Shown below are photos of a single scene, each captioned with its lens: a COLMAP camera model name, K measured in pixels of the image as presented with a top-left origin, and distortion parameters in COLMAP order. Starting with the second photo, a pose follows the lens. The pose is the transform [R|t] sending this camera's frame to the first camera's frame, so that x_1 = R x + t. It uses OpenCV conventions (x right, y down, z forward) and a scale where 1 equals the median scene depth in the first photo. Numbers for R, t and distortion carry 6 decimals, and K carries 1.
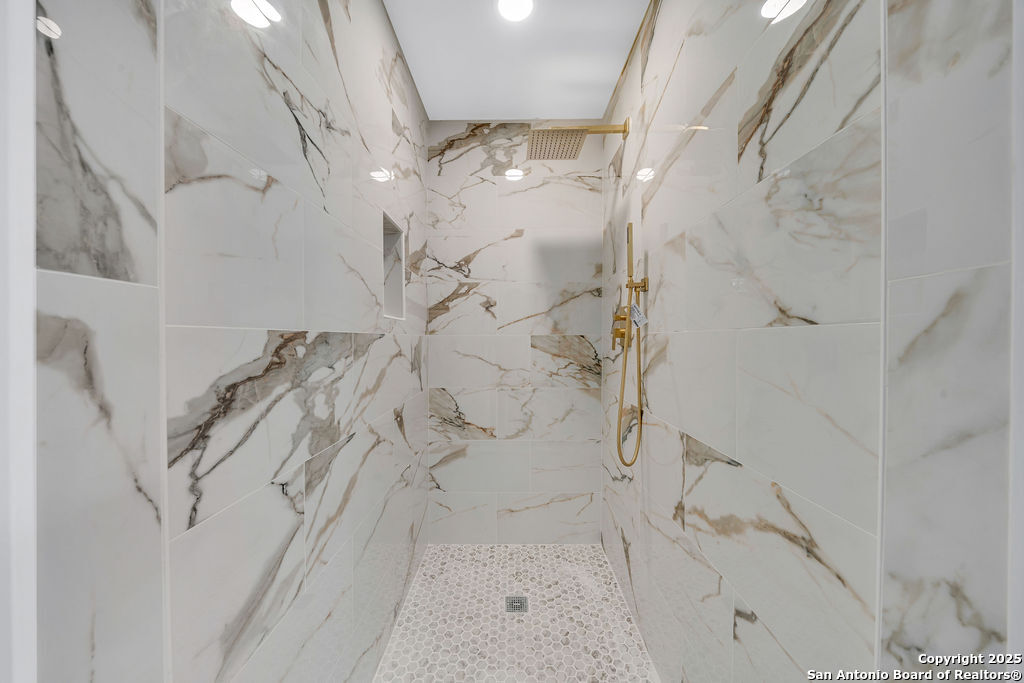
lens RADIAL K [[354.7, 0, 511.9], [0, 354.7, 342.5], [0, 0, 1]] dist [-0.006515, -0.000313]
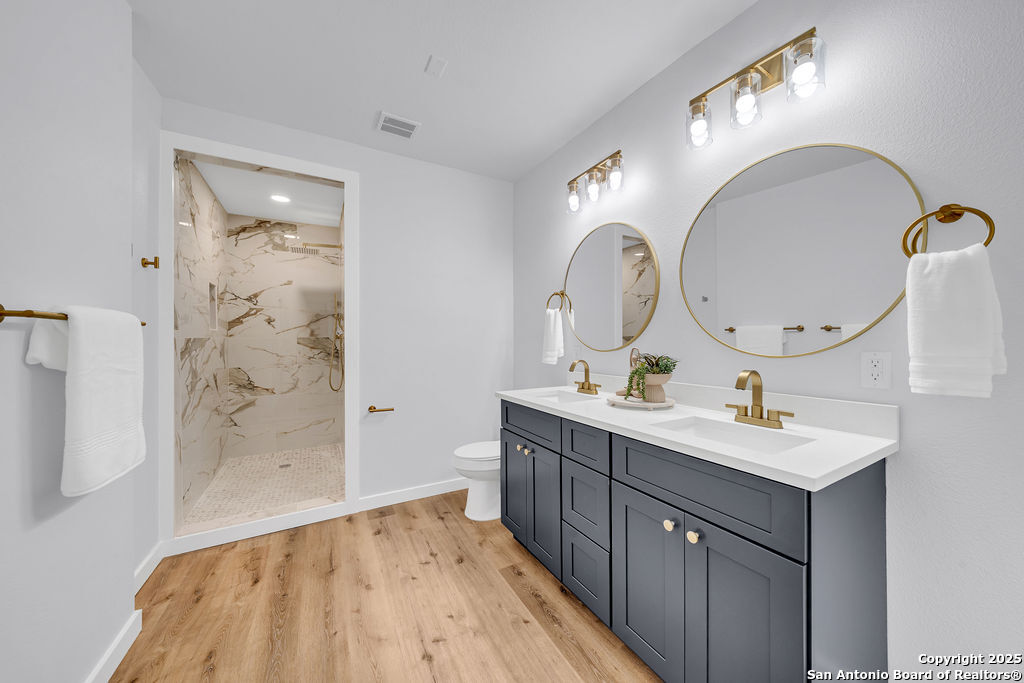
lens RADIAL K [[354.7, 0, 514.8], [0, 354.7, 339.7], [0, 0, 1]] dist [-0.006515, -0.000313]
pose [[0.871805, -0.003167, 0.489842, 0.141099], [0.004721, 0.999987, -0.001937, 0.000632], [-0.489830, 0.004002, 0.871809, -1.198862]]
